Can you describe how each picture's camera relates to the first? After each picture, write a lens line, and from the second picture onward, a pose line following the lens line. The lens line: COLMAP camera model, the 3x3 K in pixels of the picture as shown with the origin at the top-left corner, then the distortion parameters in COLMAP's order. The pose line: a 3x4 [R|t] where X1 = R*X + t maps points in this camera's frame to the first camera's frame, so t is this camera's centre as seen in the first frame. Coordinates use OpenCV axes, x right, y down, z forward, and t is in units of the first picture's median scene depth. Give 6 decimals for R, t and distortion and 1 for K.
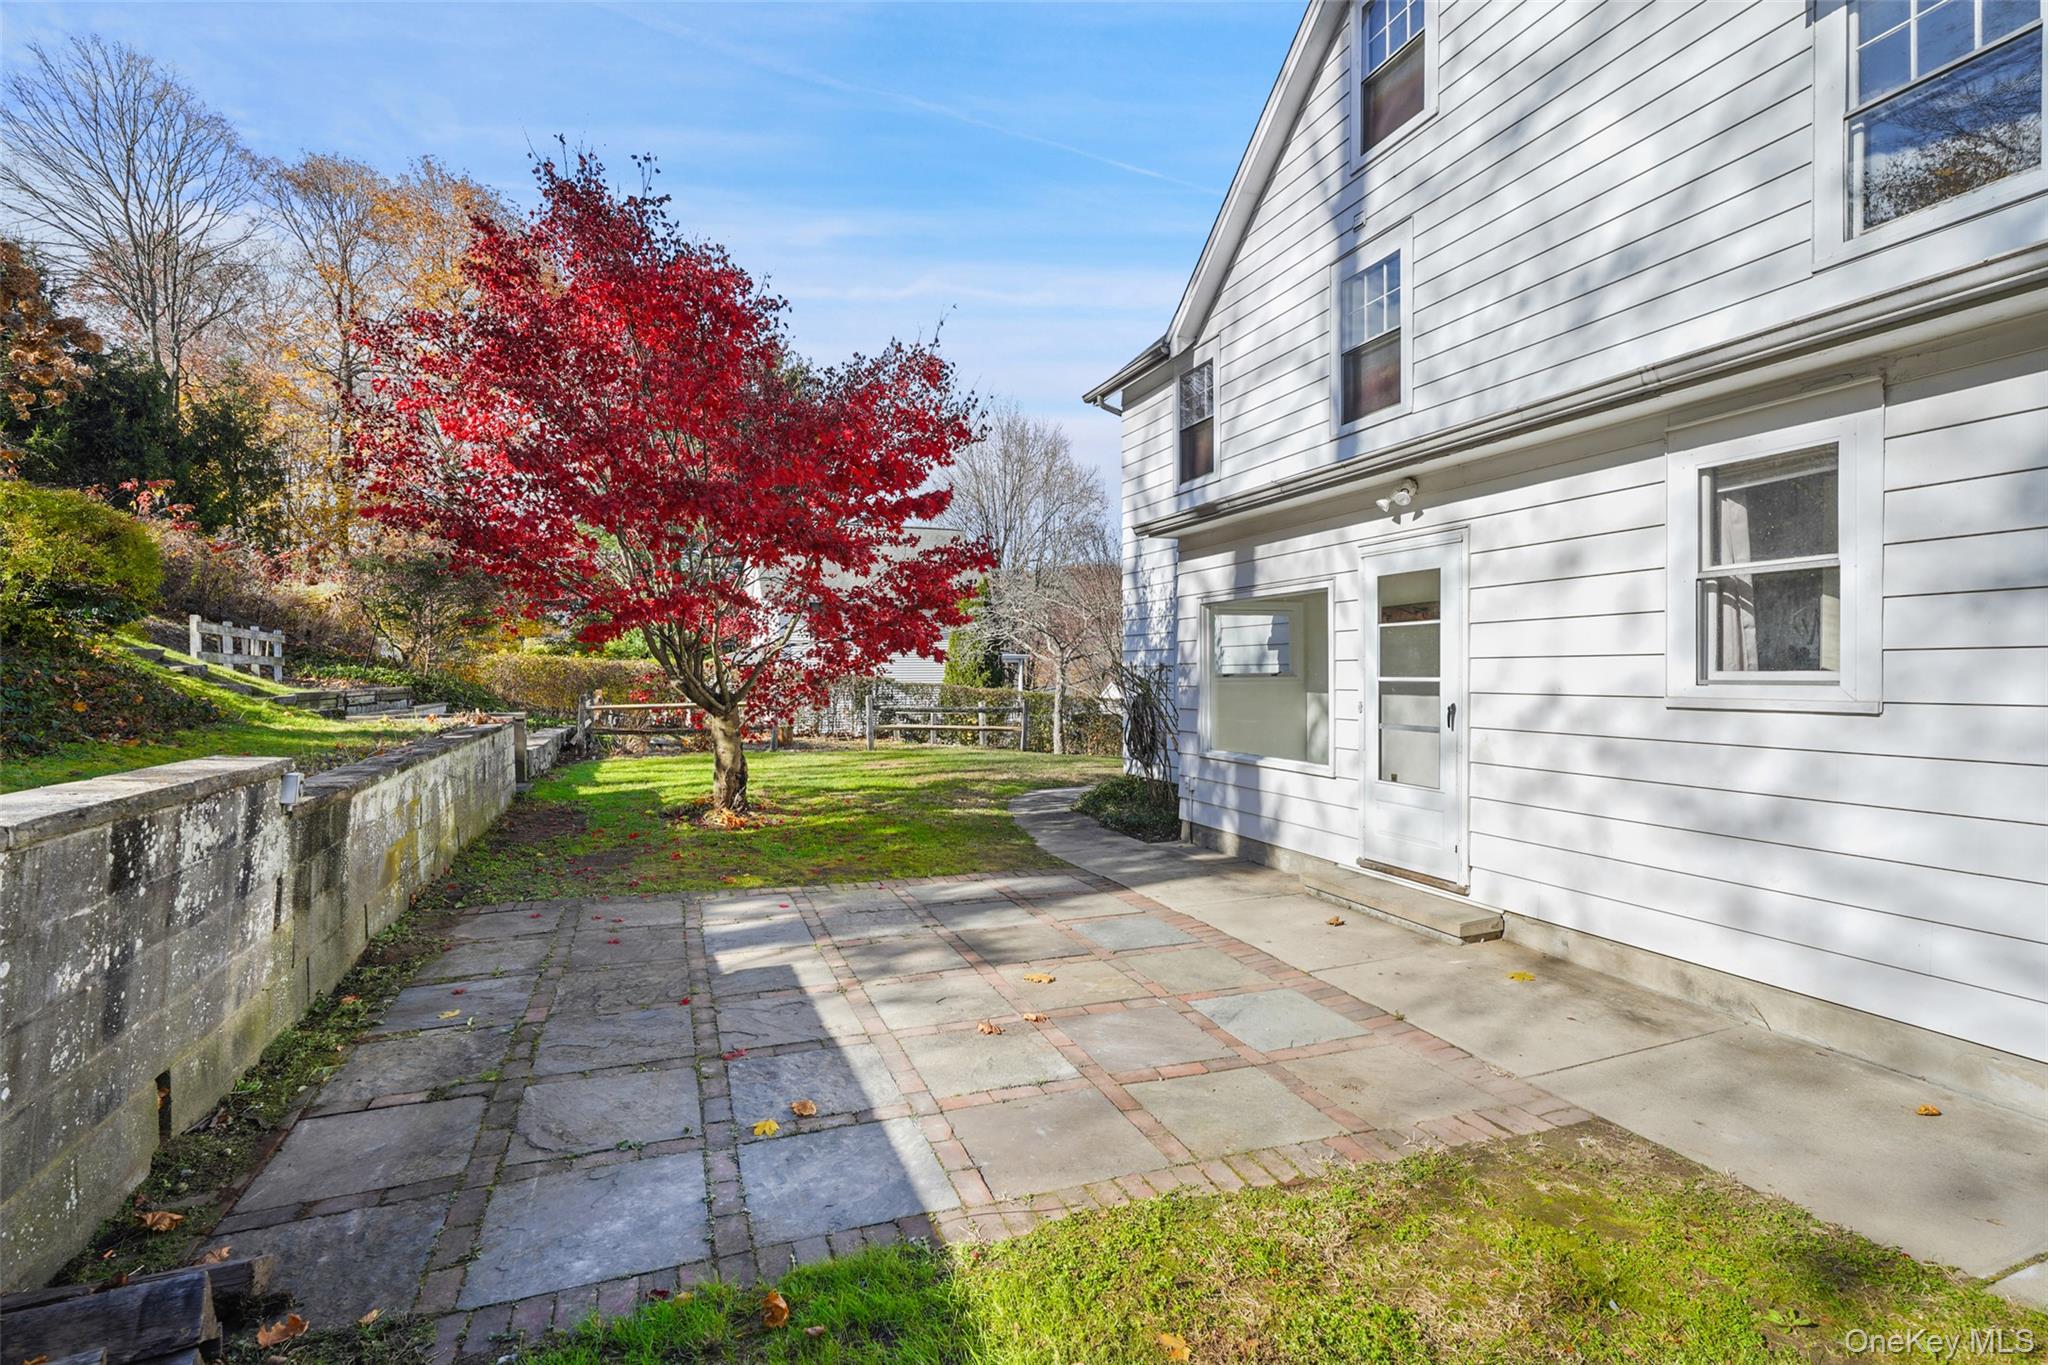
lens RADIAL K [[931.6, 0, 1019.5], [0, 931.6, 691.2], [0, 0, 1]] dist [-0.001067, 0.000452]
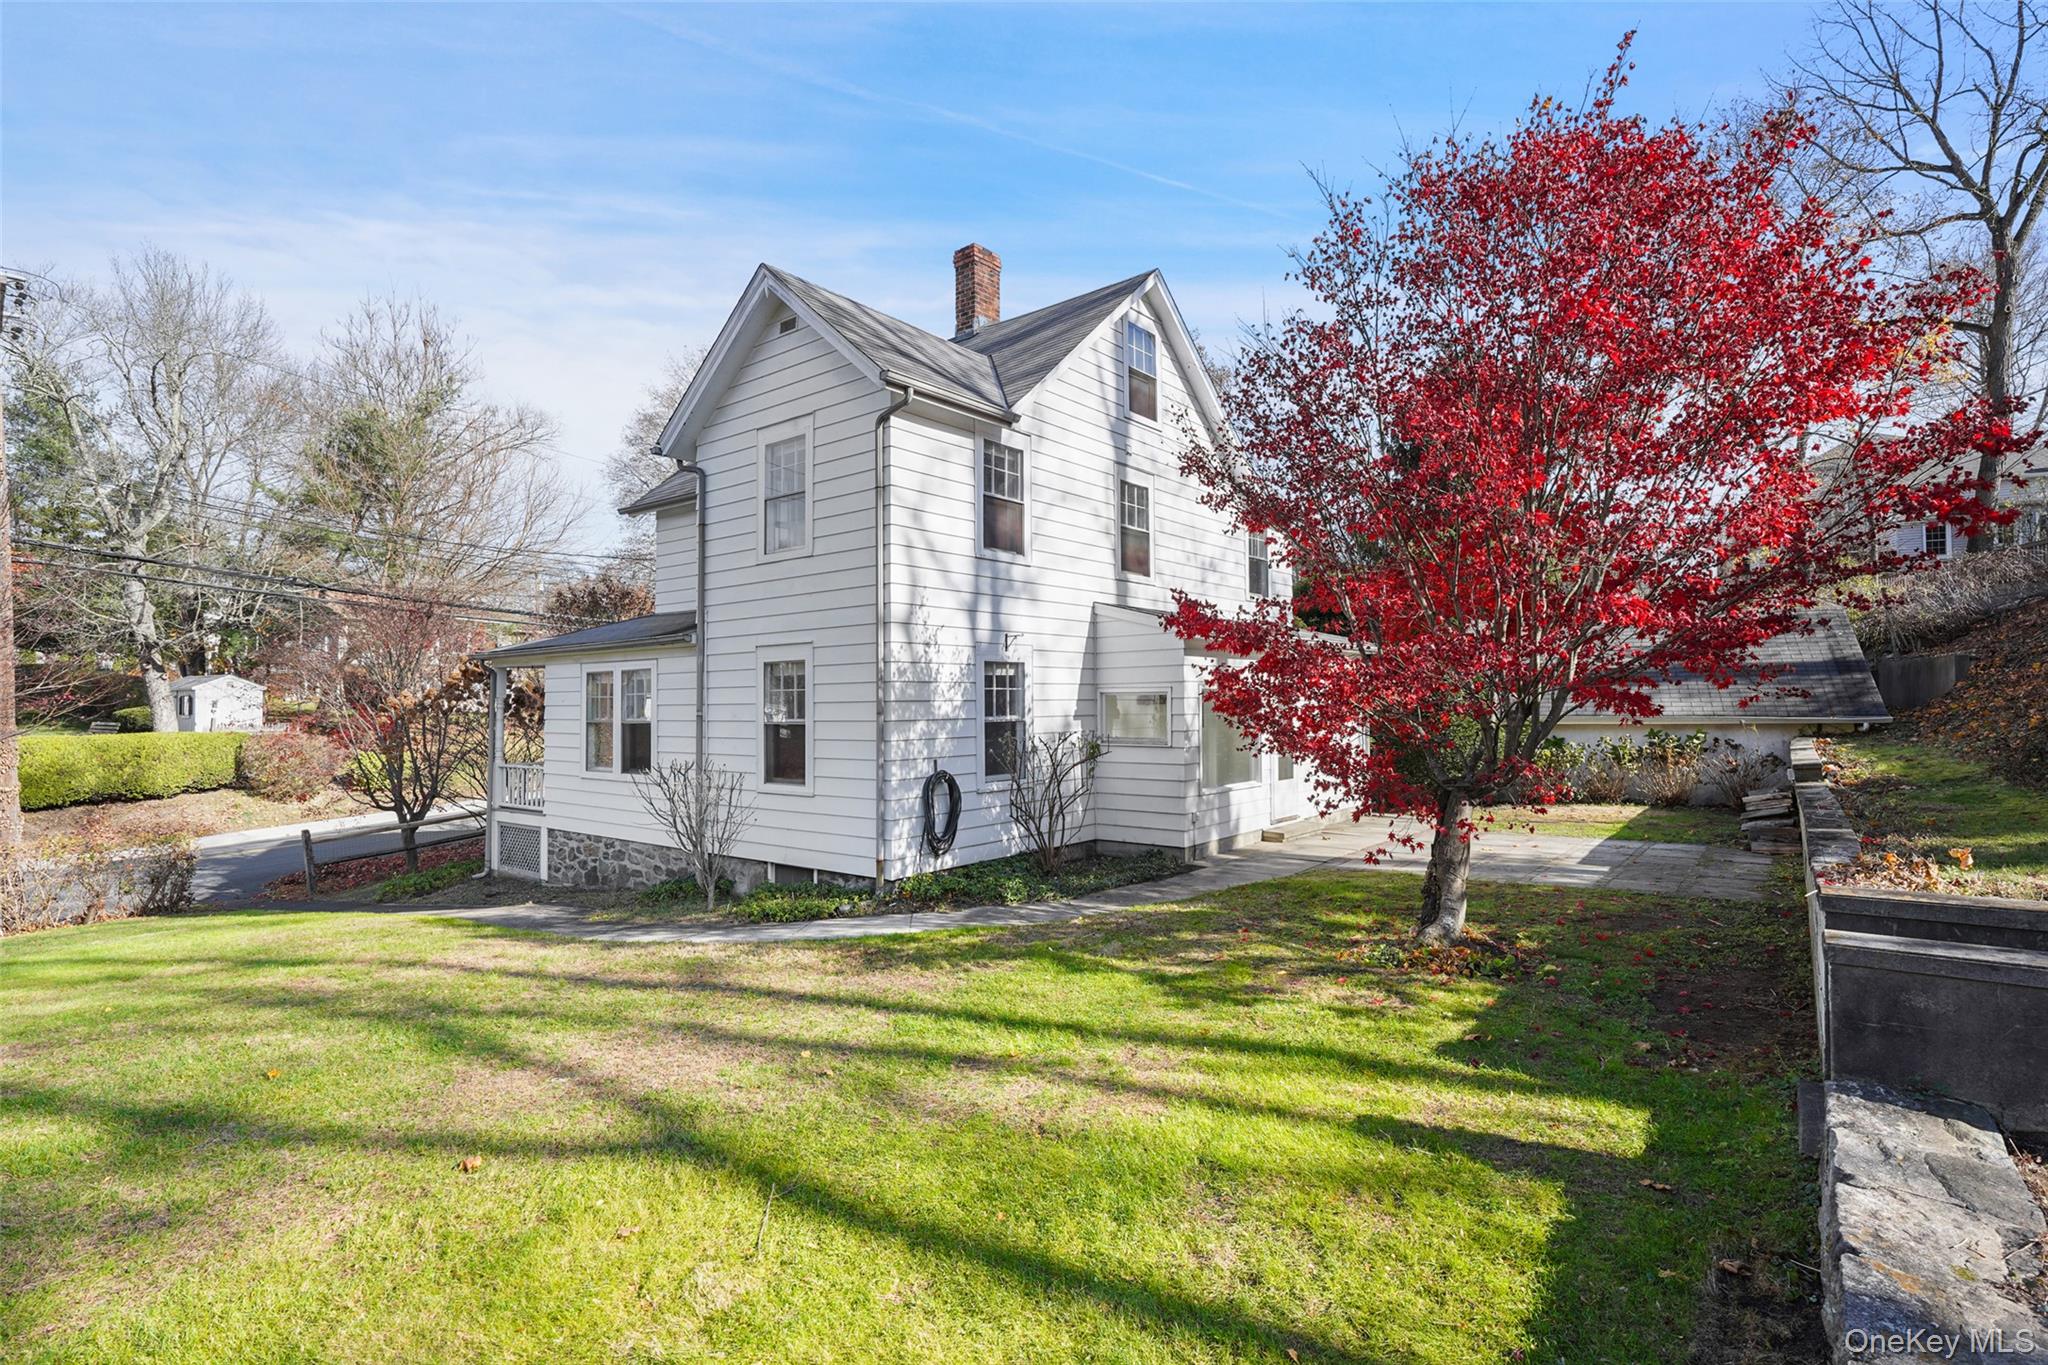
lens RADIAL K [[986.3, 0, 1024.0], [0, 986.3, 682.5], [0, 0, 1]] dist [-0.001454, -0.000161]
pose [[-0.498339, 0.034879, 0.866280, -0.754806], [0.037865, 0.999113, -0.018445, -0.064541], [-0.866155, 0.023610, -0.499218, 1.524400]]
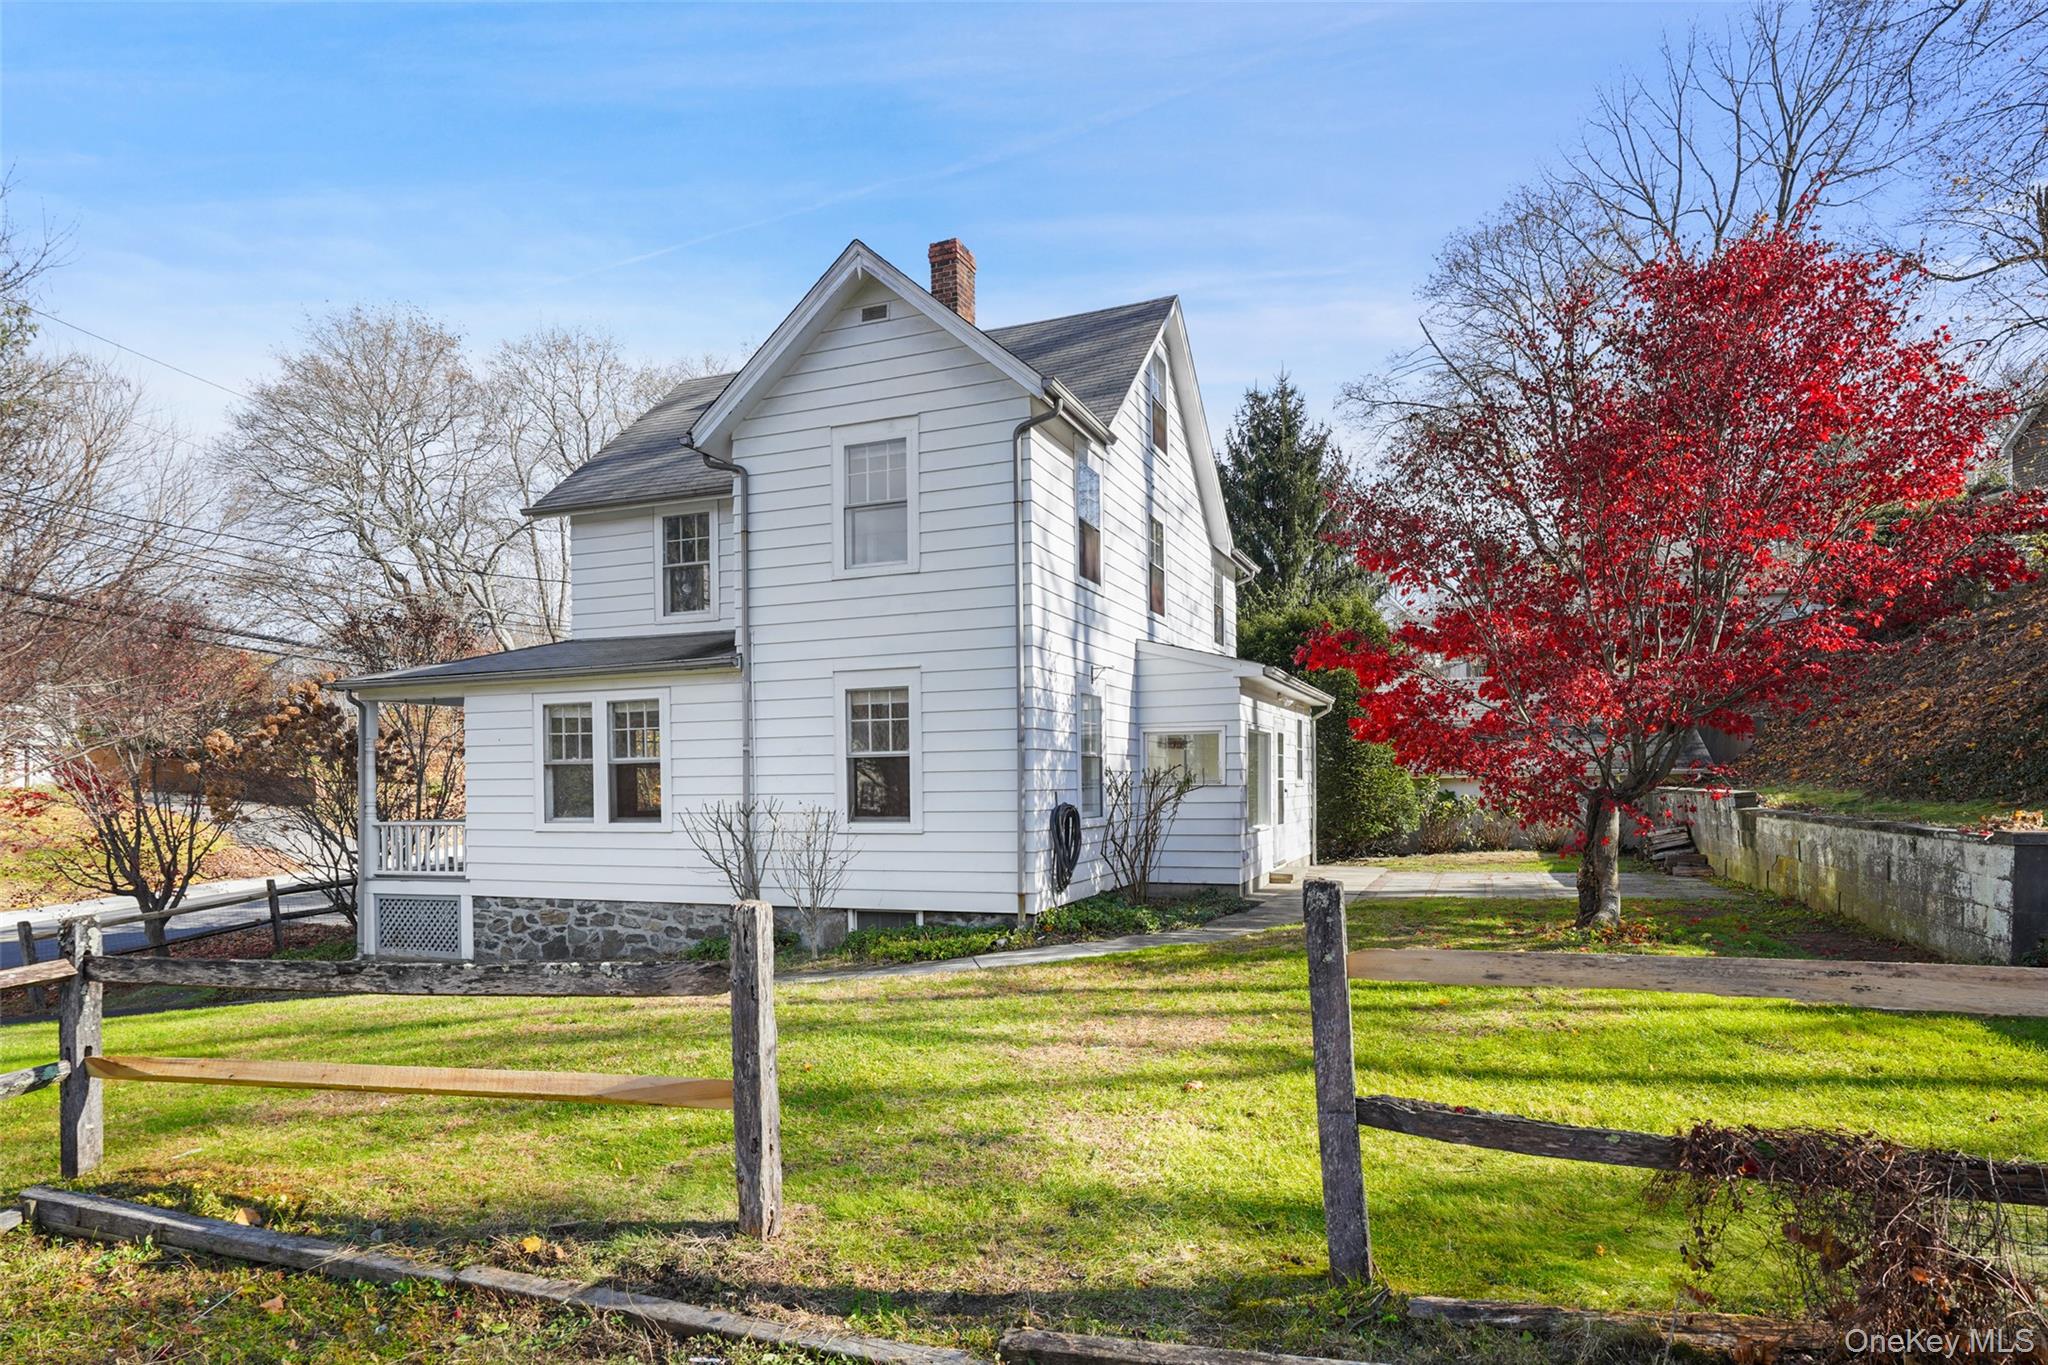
lens RADIAL K [[1153.2, 0, 1028.8], [0, 1153.2, 819.6], [0, 0, 1]] dist [0.000489, 0.000008]
pose [[-0.739080, 0.002147, 0.673614, -0.582528], [0.039051, 0.998450, 0.039664, -0.026970], [-0.672484, 0.055620, -0.738018, 1.957291]]
